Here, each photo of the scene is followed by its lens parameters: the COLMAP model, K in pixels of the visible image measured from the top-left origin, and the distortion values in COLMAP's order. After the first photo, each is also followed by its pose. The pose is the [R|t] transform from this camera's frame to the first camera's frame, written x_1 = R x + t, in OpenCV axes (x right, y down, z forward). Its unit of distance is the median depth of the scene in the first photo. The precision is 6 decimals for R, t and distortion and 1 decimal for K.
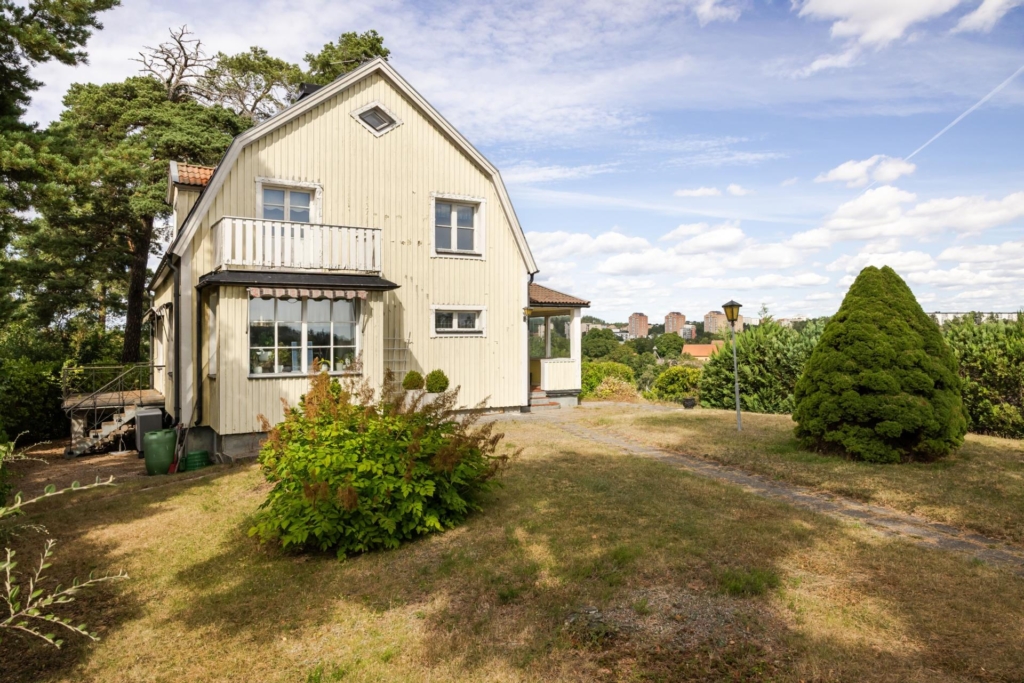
lens RADIAL K [[696.9, 0, 515.0], [0, 696.9, 329.2], [0, 0, 1]] dist [0.033849, -0.003110]
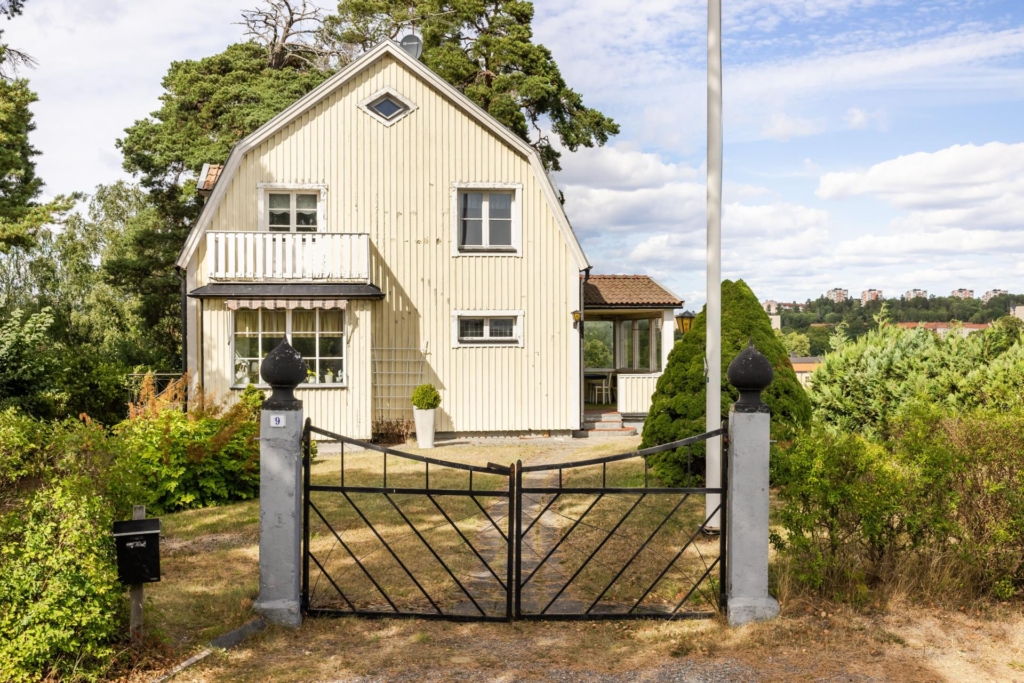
lens RADIAL K [[1120.9, 0, 510.4], [0, 1120.9, 347.6], [0, 0, 1]] dist [0.086506, 0.000000]
pose [[0.926265, 0.009451, -0.376754, 0.464629], [0.000609, 0.999647, 0.026573, -0.024820], [0.376872, -0.024844, 0.925932, -0.276944]]
